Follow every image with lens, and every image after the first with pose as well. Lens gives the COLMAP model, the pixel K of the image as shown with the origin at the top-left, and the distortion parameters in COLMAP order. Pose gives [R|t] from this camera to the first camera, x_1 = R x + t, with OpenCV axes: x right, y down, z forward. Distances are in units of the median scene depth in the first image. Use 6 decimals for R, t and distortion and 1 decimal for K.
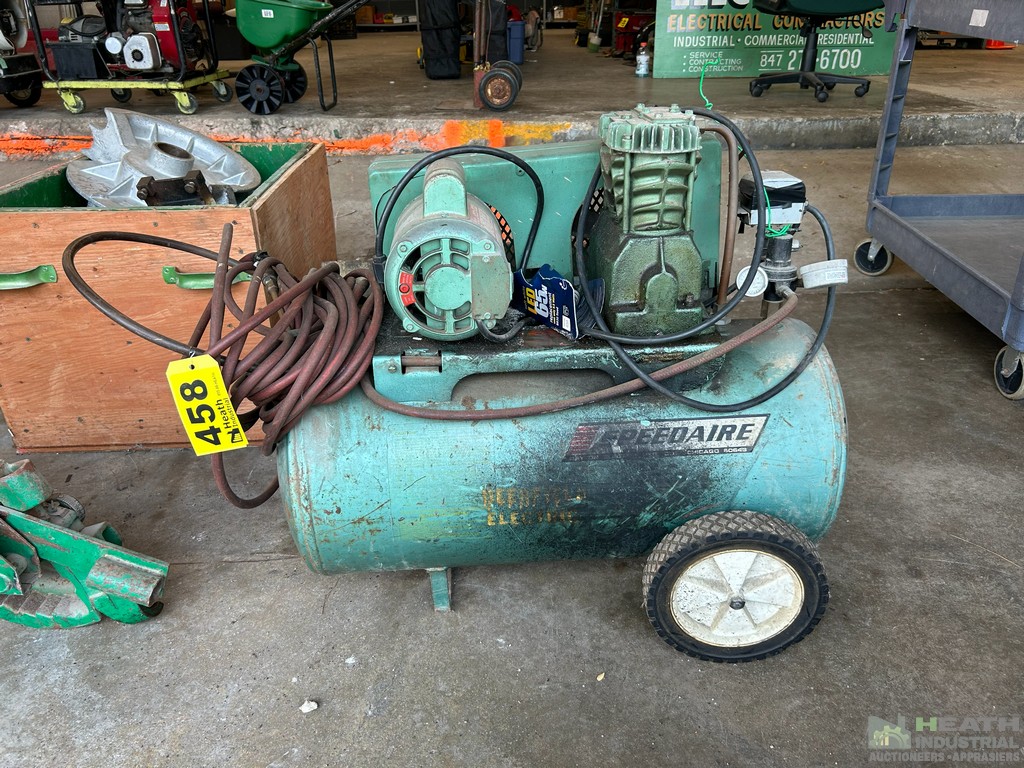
lens RADIAL K [[773.0, 0, 512.0], [0, 773.0, 384.0], [0, 0, 1]] dist [0.038493, -0.047859]
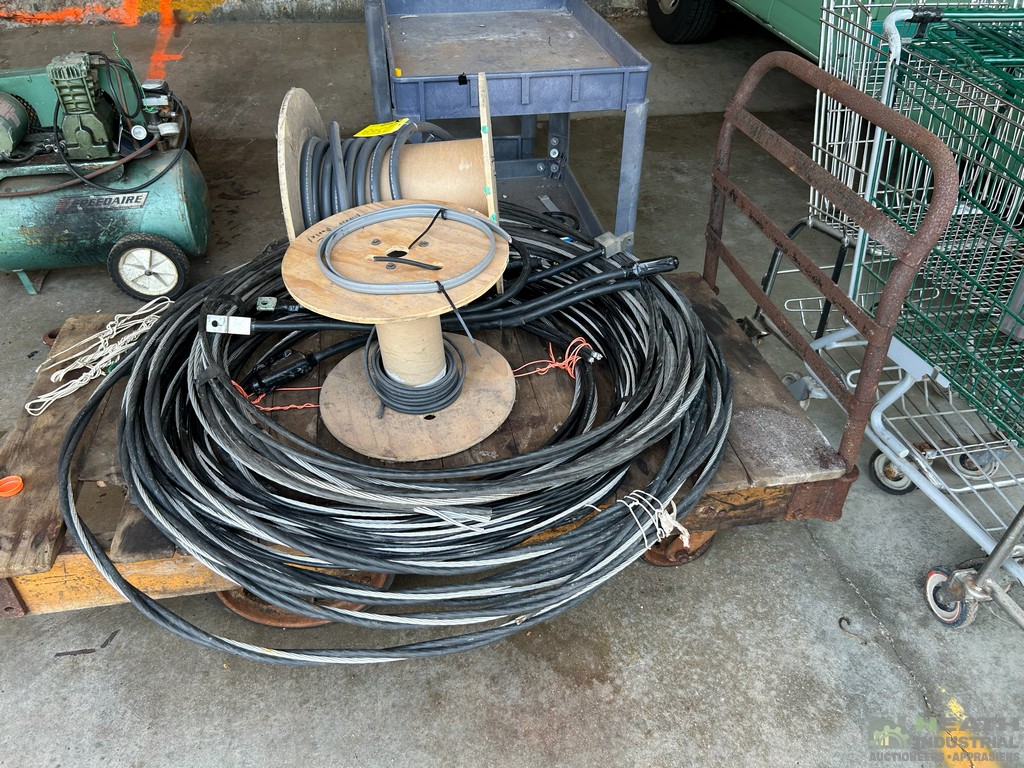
lens RADIAL K [[773.0, 0, 512.0], [0, 773.0, 384.0], [0, 0, 1]] dist [0.038493, -0.047859]
pose [[0.984751, -0.072819, 0.157996, 1.007107], [0.040263, 0.978922, 0.200226, 0.183756], [-0.169246, -0.190812, 0.966926, -1.598516]]
